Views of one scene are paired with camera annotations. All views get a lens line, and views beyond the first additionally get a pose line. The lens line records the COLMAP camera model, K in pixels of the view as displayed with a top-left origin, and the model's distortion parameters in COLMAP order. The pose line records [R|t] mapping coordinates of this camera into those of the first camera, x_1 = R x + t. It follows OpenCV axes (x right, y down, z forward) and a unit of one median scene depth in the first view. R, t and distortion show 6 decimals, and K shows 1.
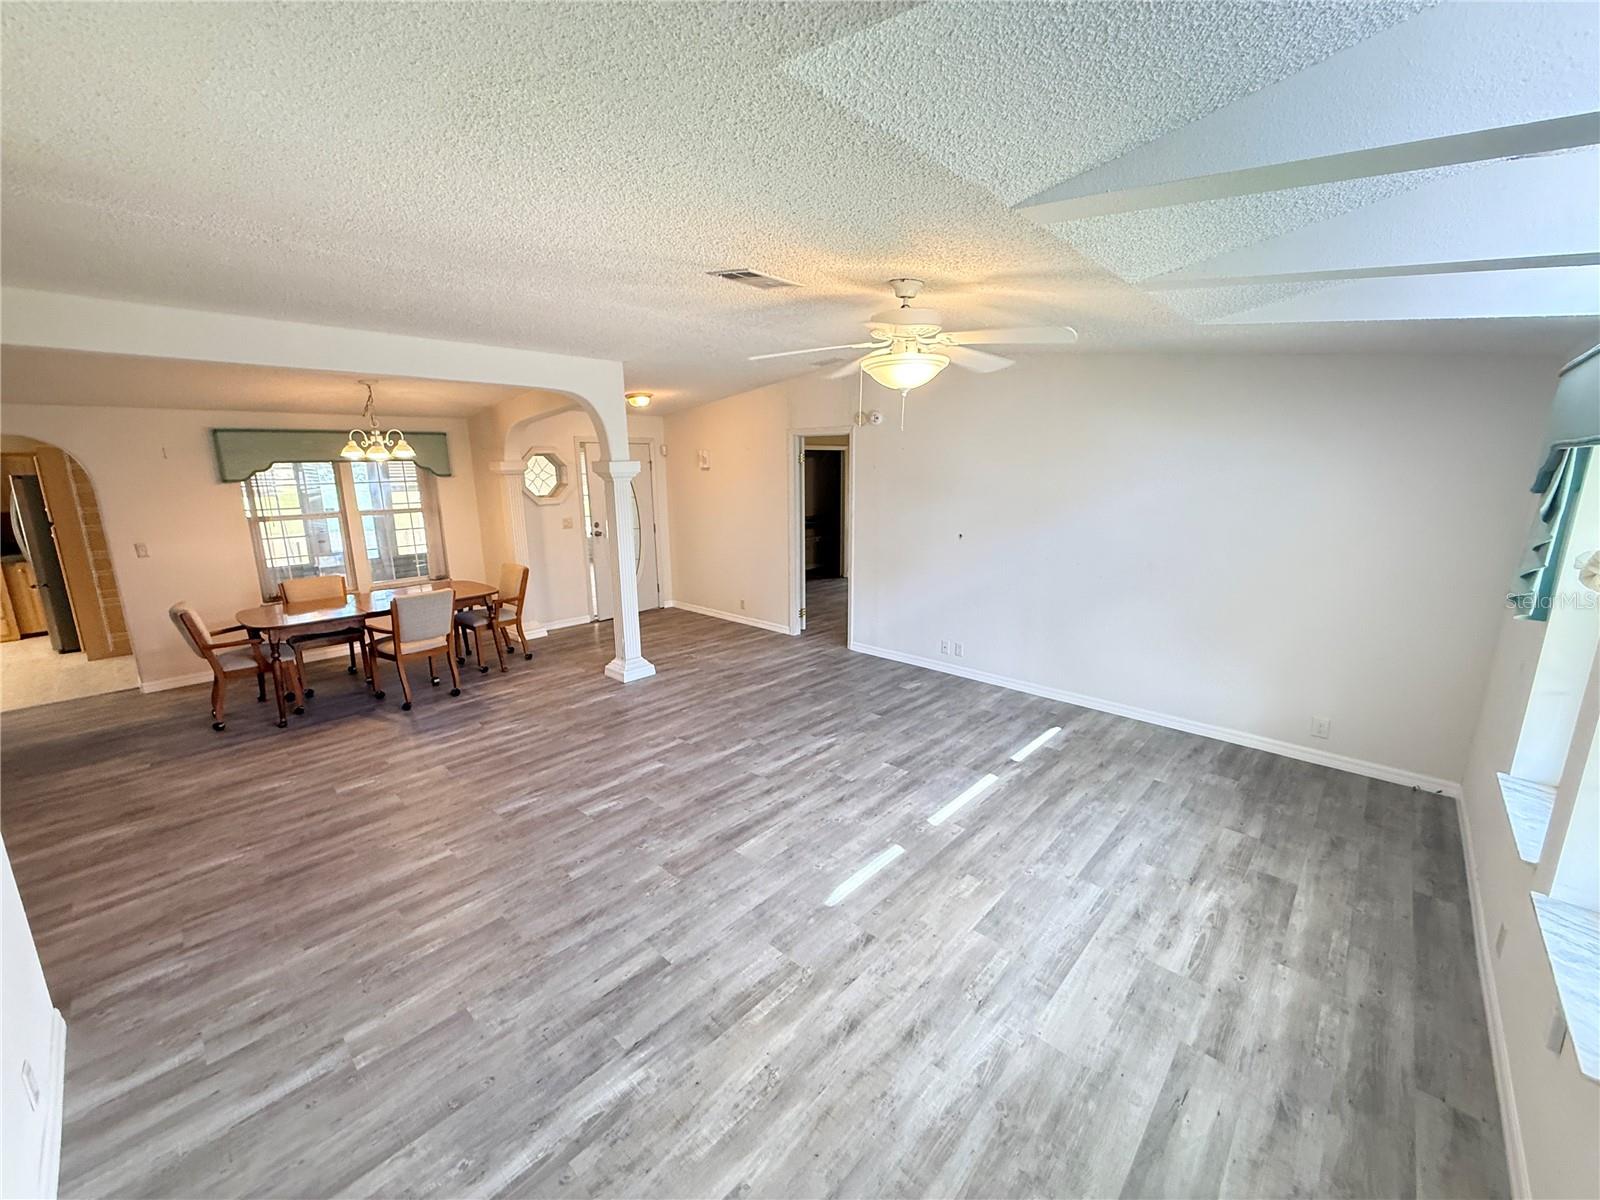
lens RADIAL K [[638.7, 0, 795.9], [0, 638.7, 595.8], [0, 0, 1]] dist [0.001014, 0.000050]
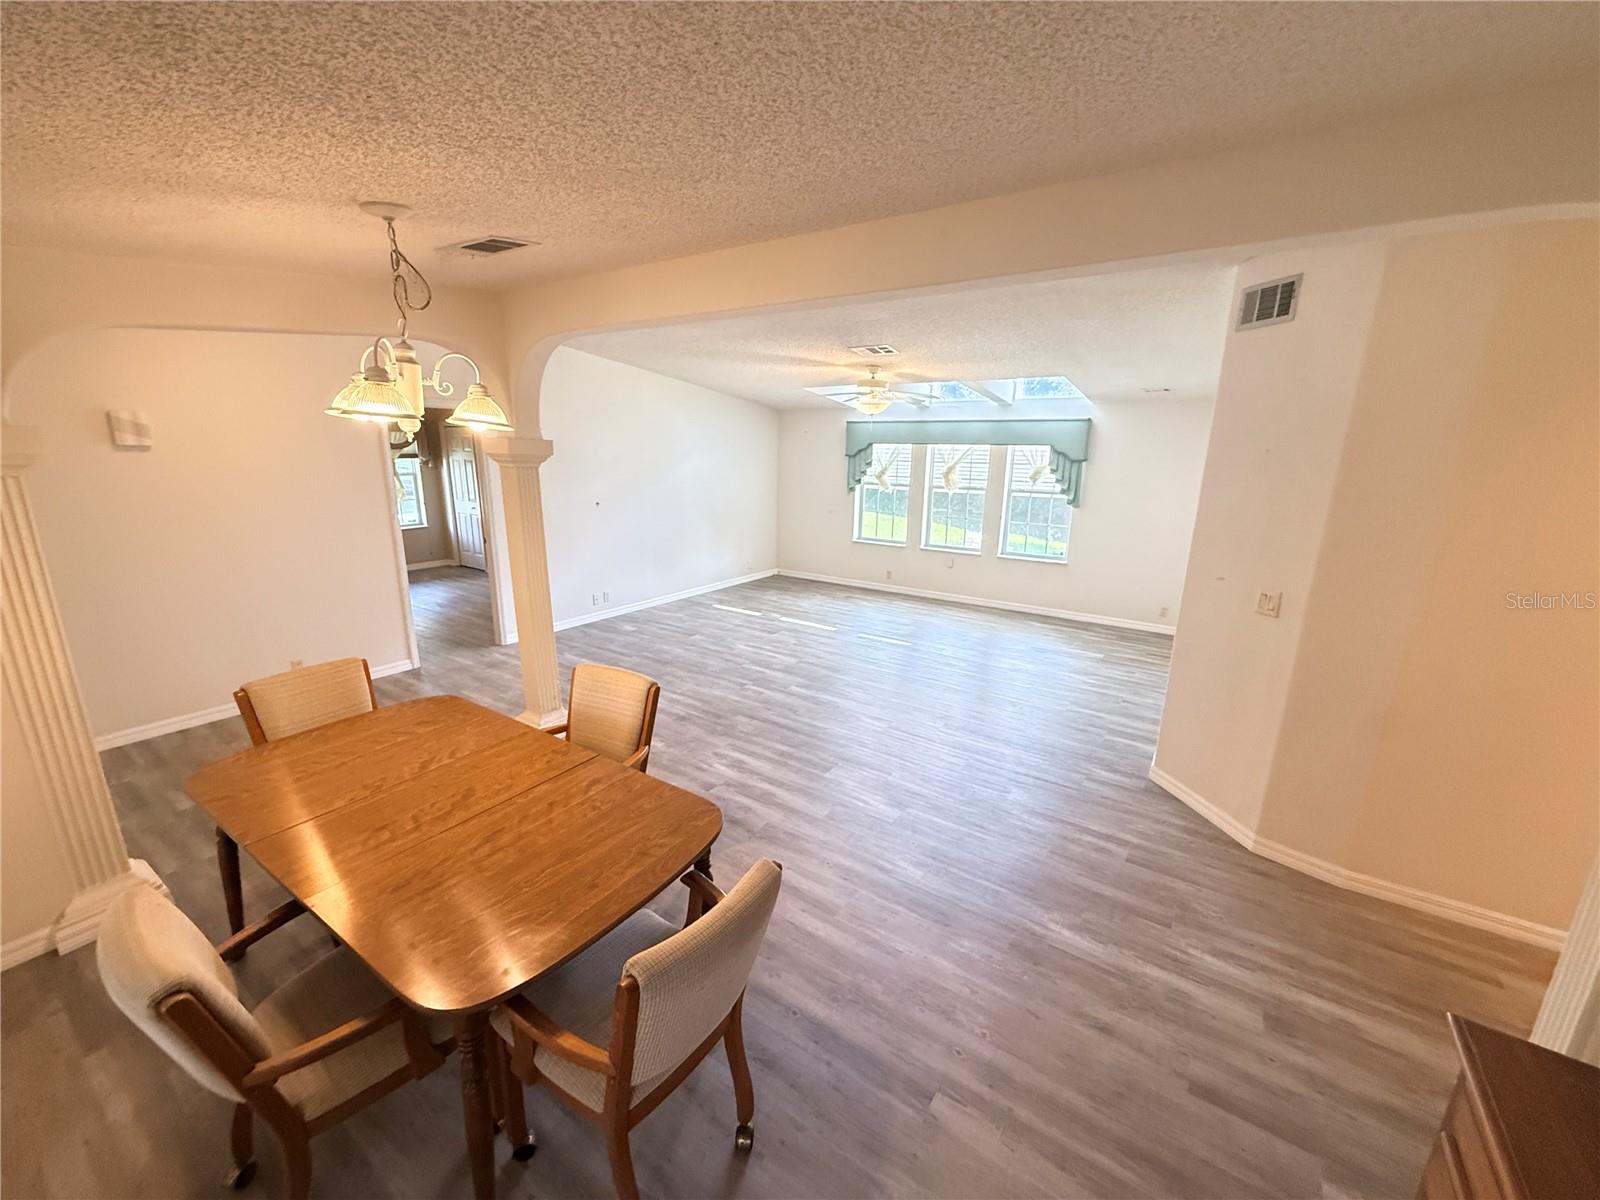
lens RADIAL K [[638.7, 0, 797.9], [0, 638.7, 597.5], [0, 0, 1]] dist [0.001014, 0.000050]
pose [[-0.152955, -0.225856, 0.962078, -1.361147], [0.189080, 0.948859, 0.252813, -0.214697], [-0.969976, 0.220579, -0.102428, 1.064815]]
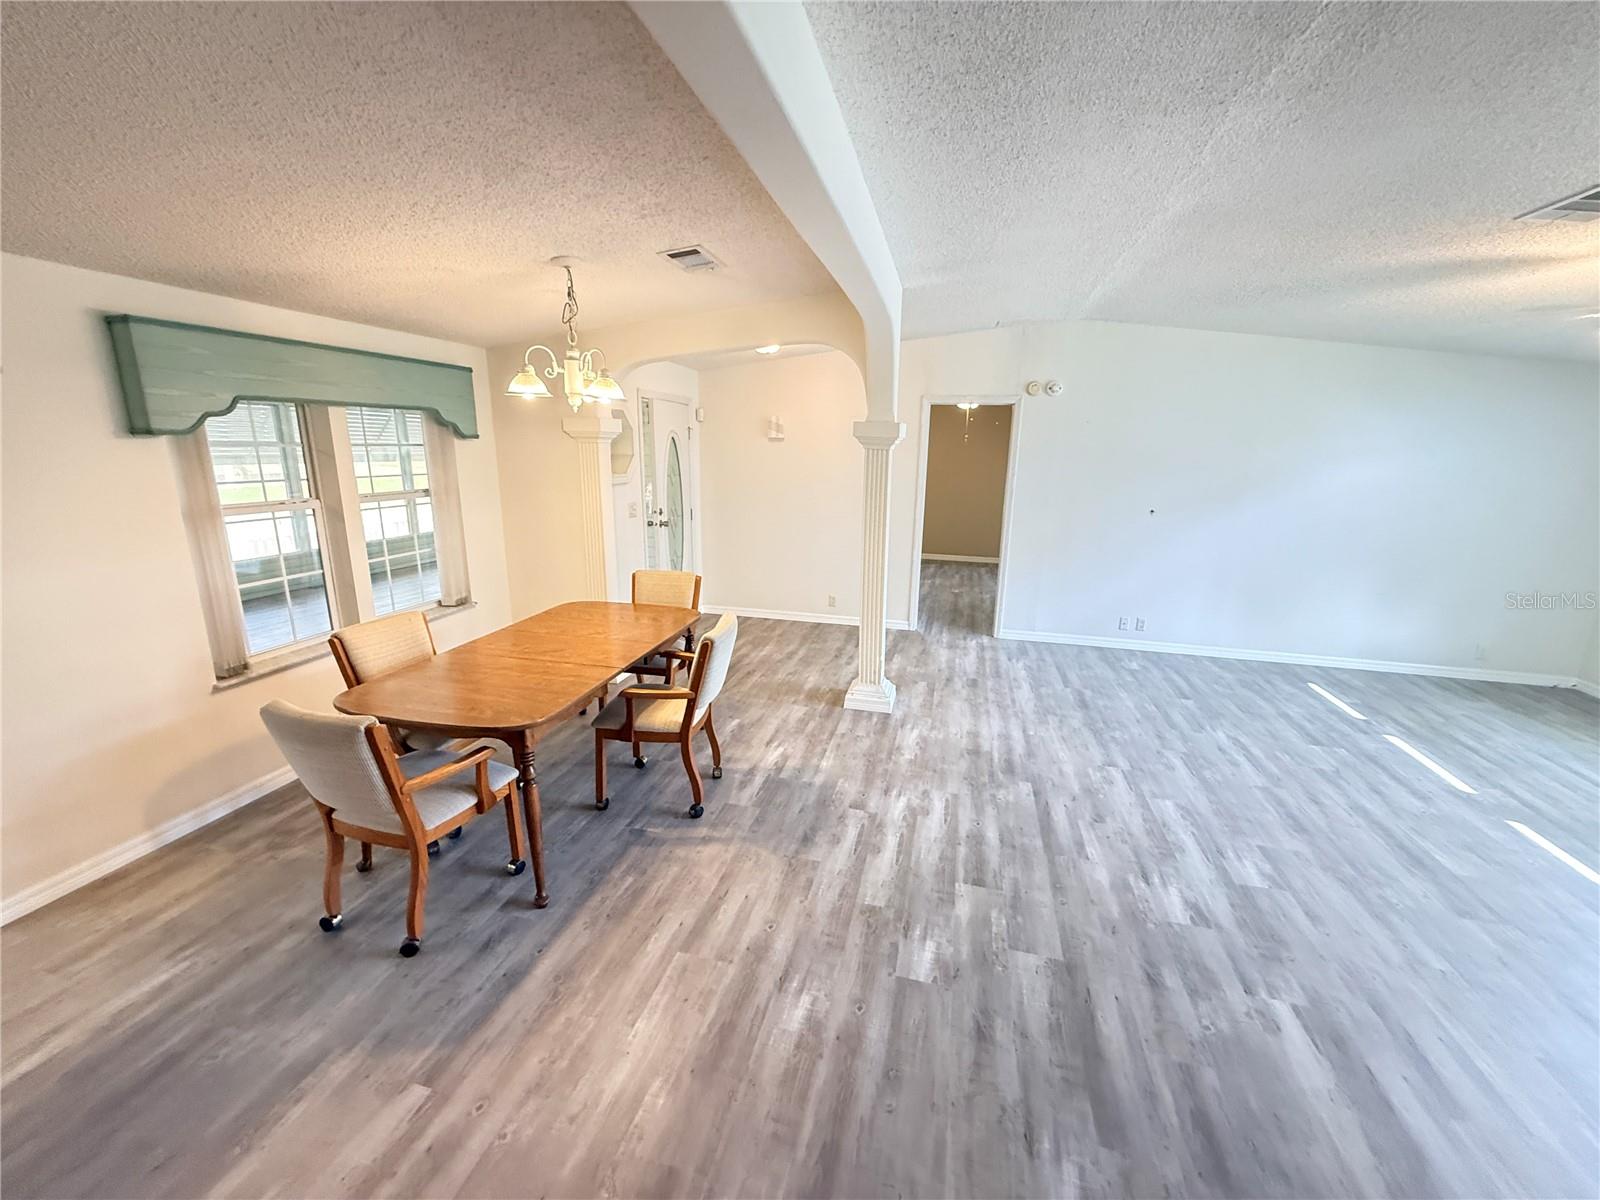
lens RADIAL K [[638.7, 0, 796.1], [0, 638.7, 595.4], [0, 0, 1]] dist [0.001014, 0.000050]
pose [[0.877678, -0.085684, 0.471528, -0.967819], [0.073862, 0.996317, 0.043564, -0.064039], [-0.473524, -0.003407, 0.880774, 0.506362]]
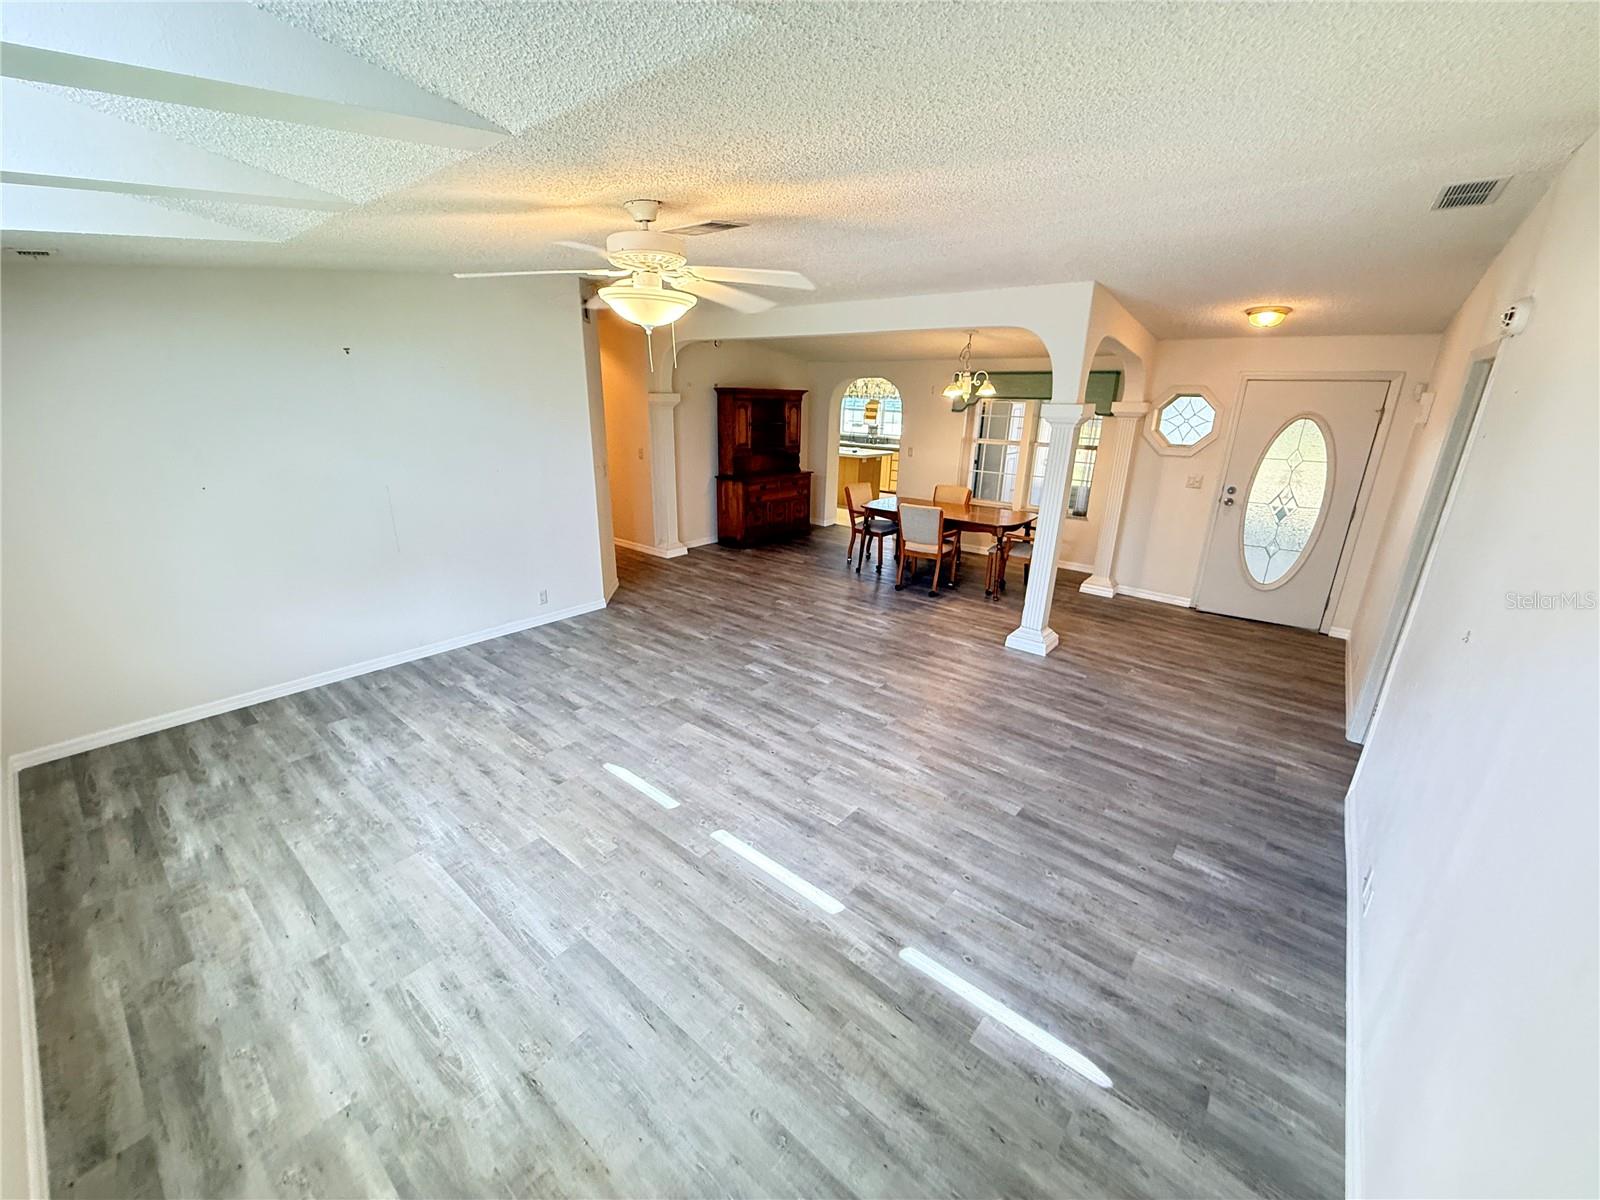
lens RADIAL K [[638.7, 0, 794.8], [0, 638.7, 597.2], [0, 0, 1]] dist [0.001014, 0.000050]
pose [[0.057004, 0.314862, -0.947424, 0.774559], [-0.224847, 0.928636, 0.295090, -0.182775], [0.972725, 0.196204, 0.123732, 0.768597]]
